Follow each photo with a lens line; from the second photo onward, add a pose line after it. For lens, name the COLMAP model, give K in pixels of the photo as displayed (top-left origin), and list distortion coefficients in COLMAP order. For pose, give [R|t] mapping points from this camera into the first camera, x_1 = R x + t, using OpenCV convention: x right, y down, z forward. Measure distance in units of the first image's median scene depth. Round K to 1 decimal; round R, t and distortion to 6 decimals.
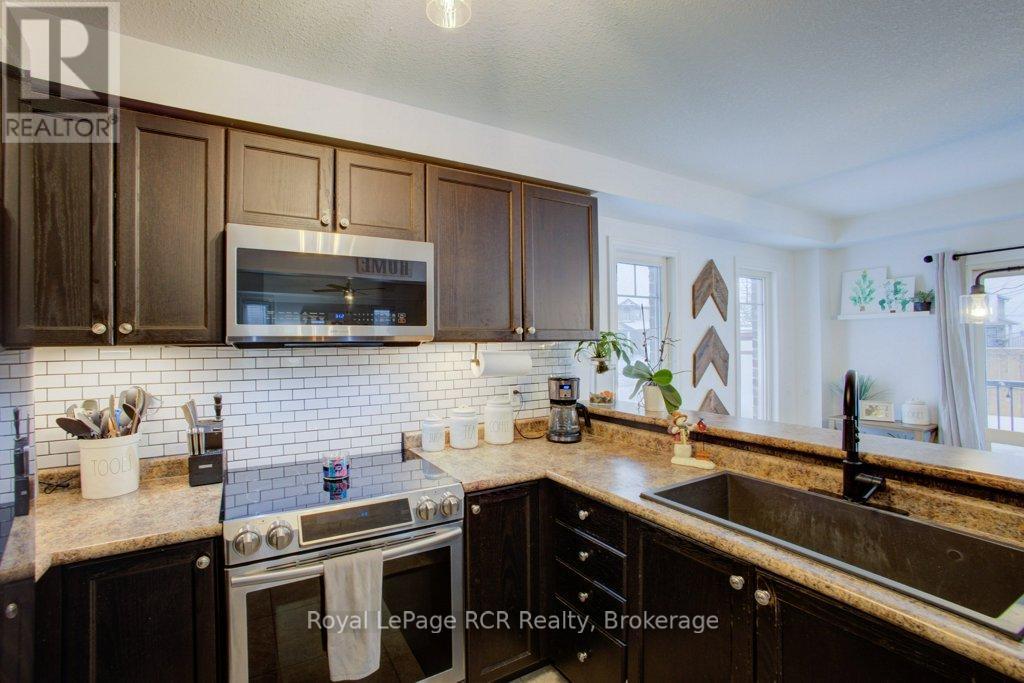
lens RADIAL K [[469.6, 0, 503.3], [0, 469.6, 343.3], [0, 0, 1]] dist [-0.024645, 0.001868]
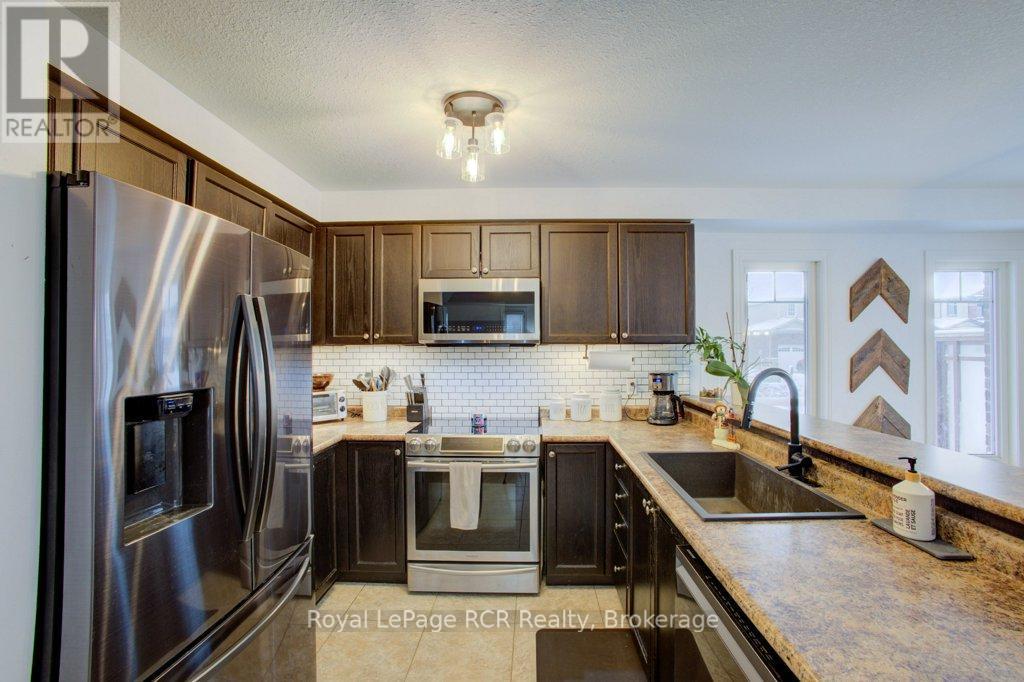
lens RADIAL K [[447.3, 0, 513.0], [0, 447.3, 345.2], [0, 0, 1]] dist [-0.010388, 0.001376]
pose [[0.867489, 0.008335, -0.497386, 0.429942], [-0.007338, 0.999965, 0.003960, -0.003339], [0.497402, 0.000214, 0.867520, -0.250998]]
